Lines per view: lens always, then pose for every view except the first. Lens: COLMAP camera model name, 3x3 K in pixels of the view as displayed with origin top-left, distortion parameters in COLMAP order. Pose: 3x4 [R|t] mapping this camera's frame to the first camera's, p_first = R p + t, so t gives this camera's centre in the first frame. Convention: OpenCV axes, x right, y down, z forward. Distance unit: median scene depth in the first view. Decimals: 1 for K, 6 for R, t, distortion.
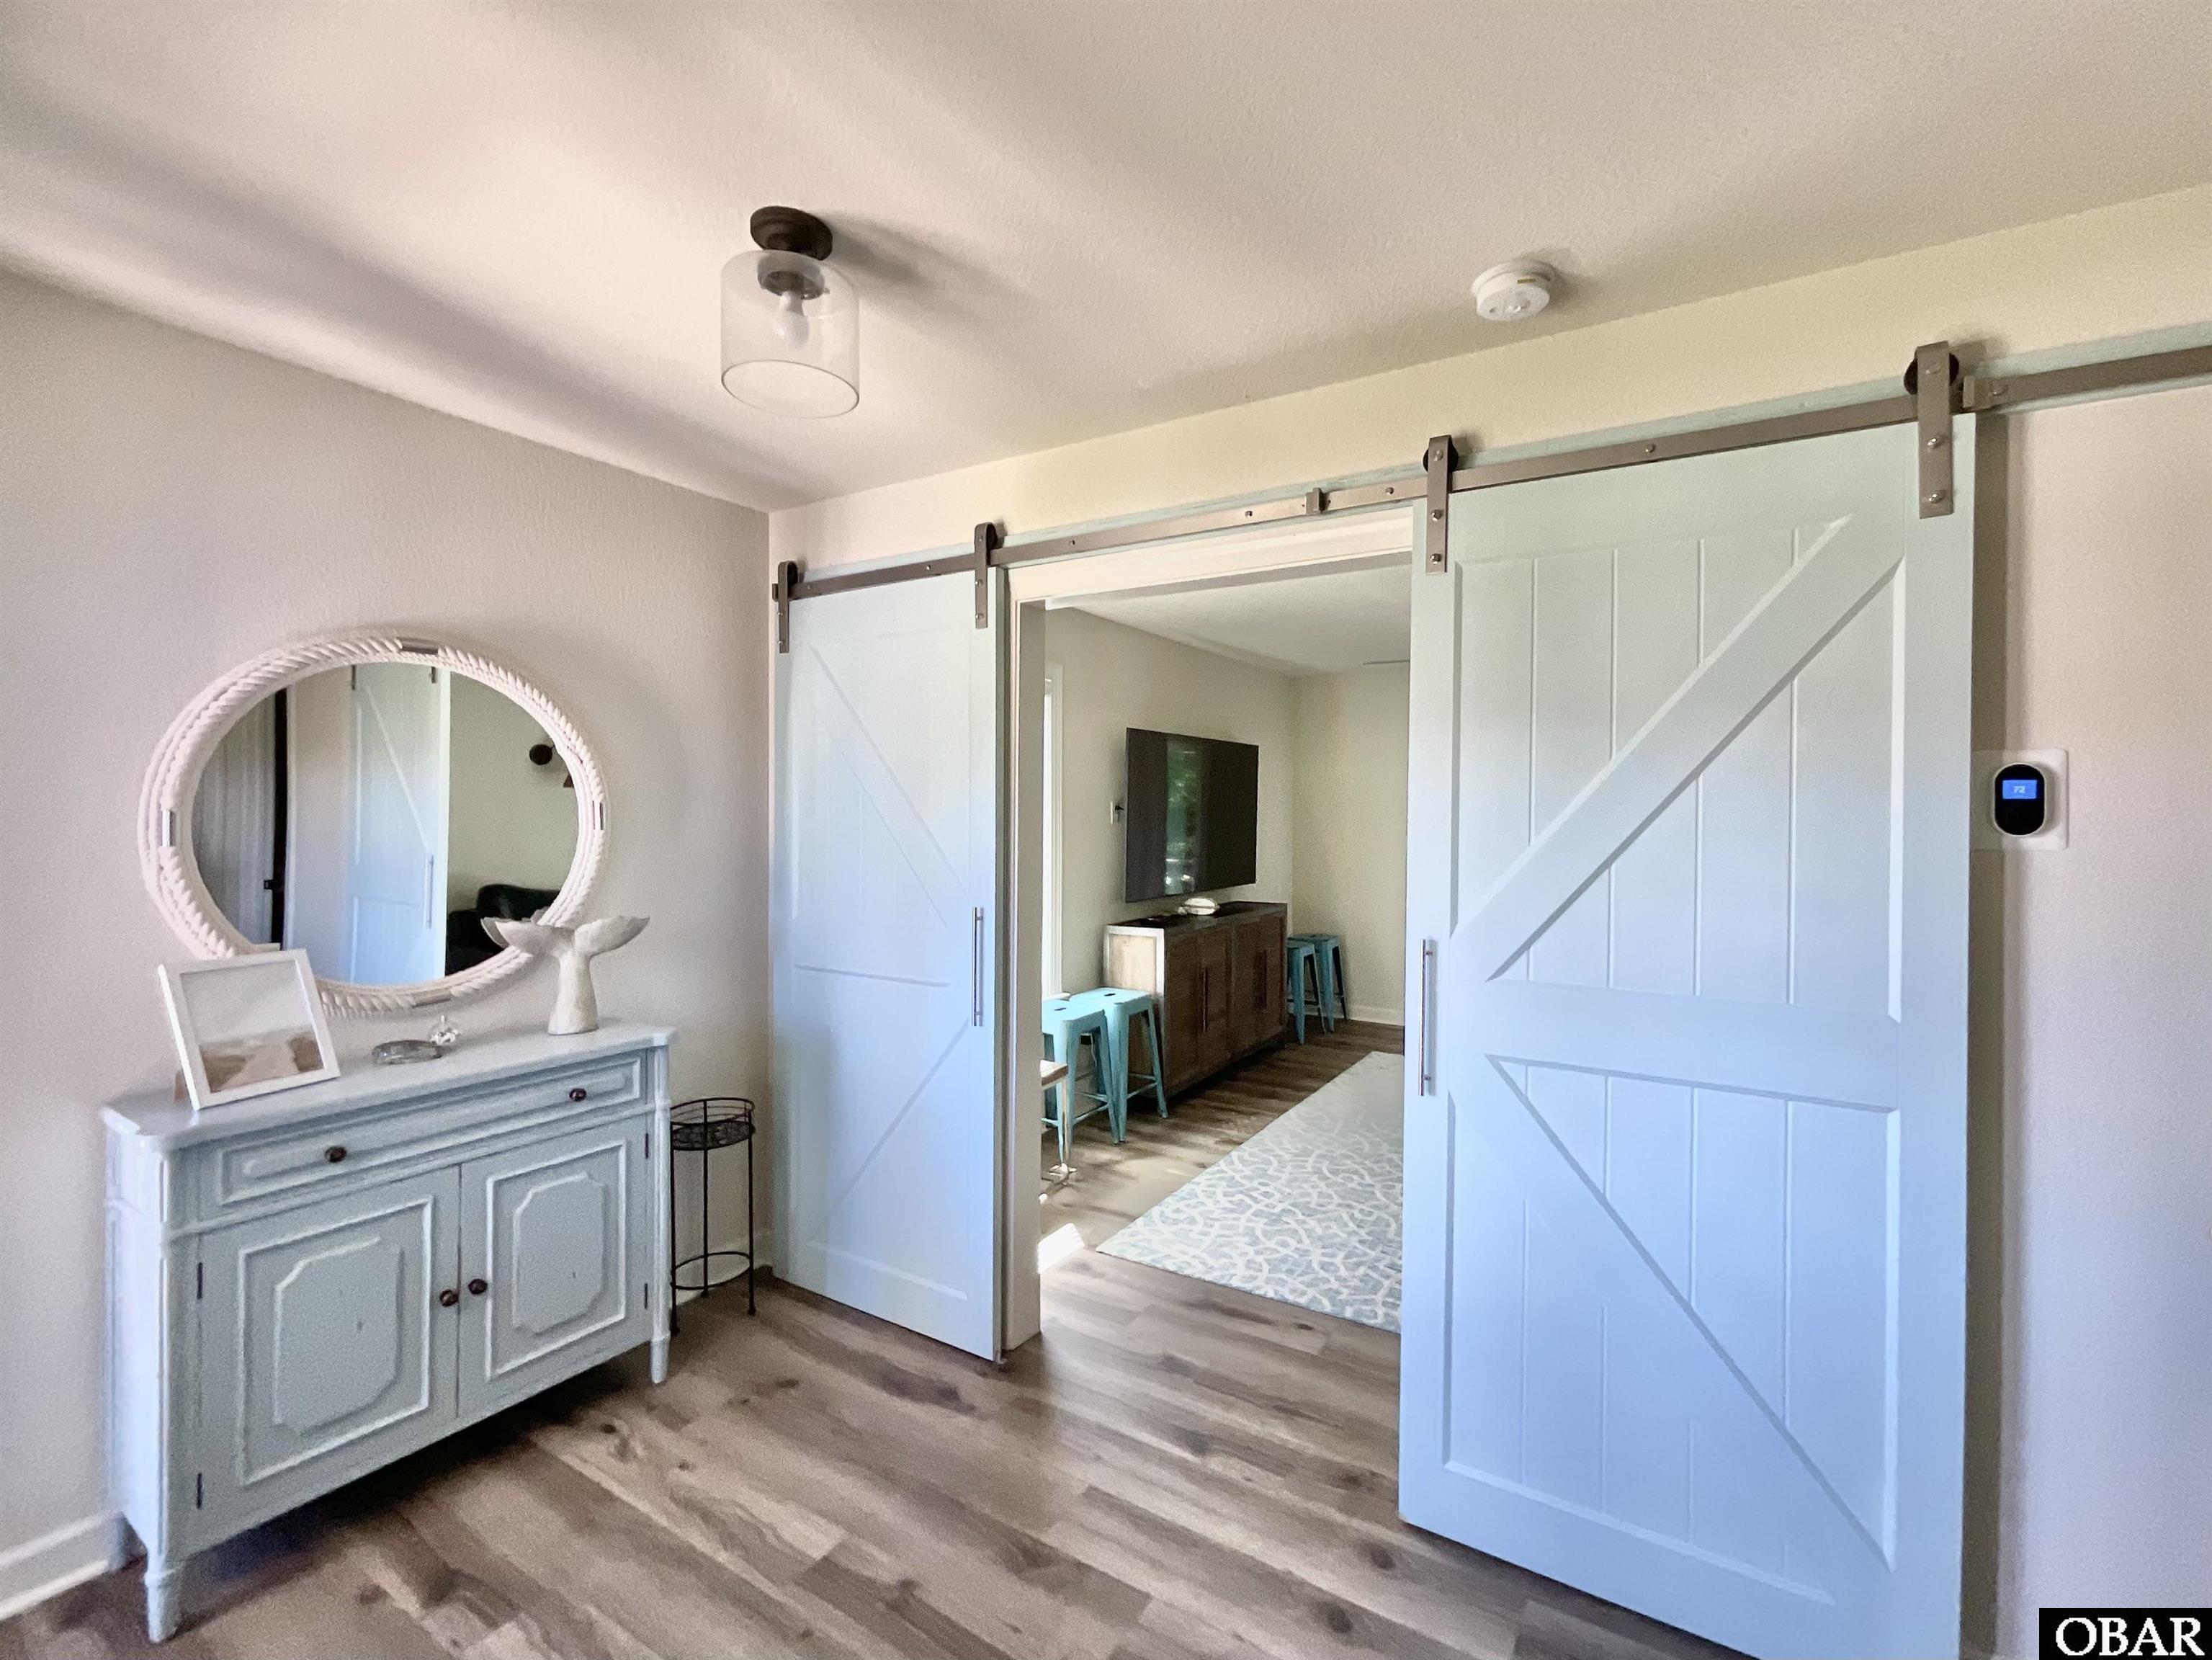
lens RADIAL K [[896.6, 0, 1107.1], [0, 896.6, 822.0], [0, 0, 1]] dist [0.005506, -0.002472]
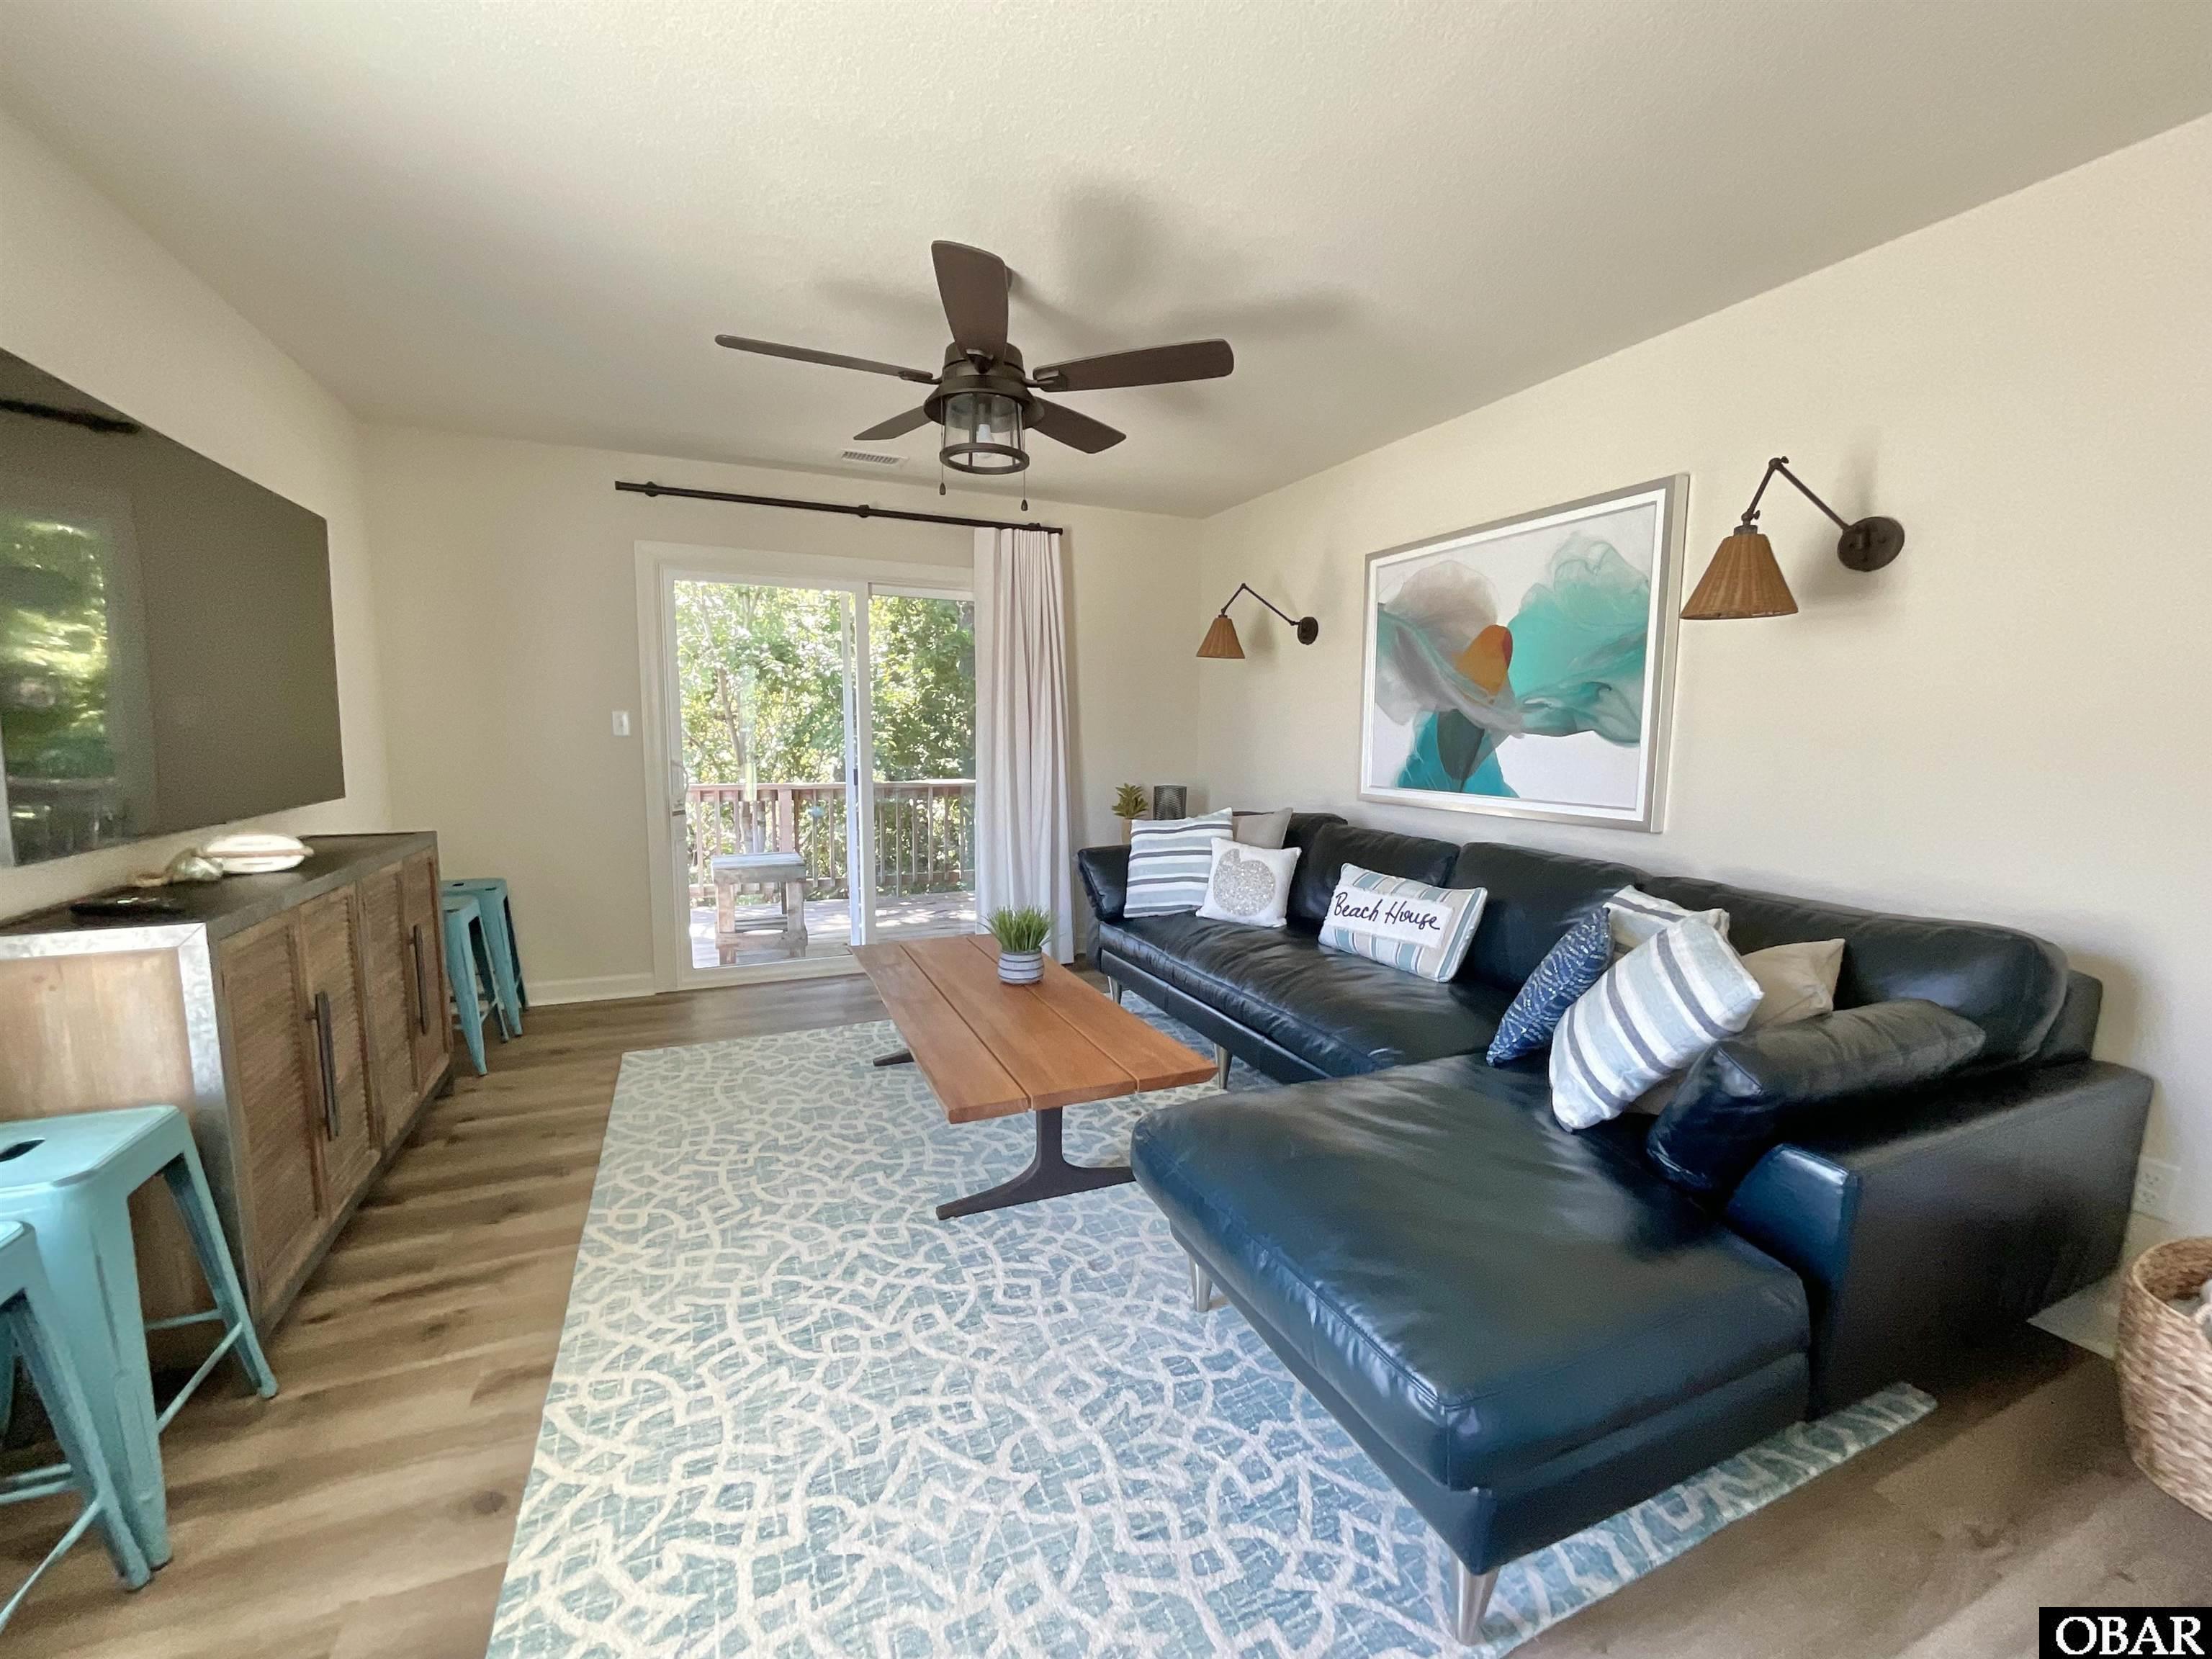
lens RADIAL K [[896.5, 0, 1102.6], [0, 896.5, 843.1], [0, 0, 1]] dist [0.005506, -0.002472]
pose [[0.541223, -0.100982, 0.834794, -0.043301], [-0.002933, 0.992530, 0.121964, 0.043371], [-0.840874, -0.068458, 0.536884, 0.524233]]
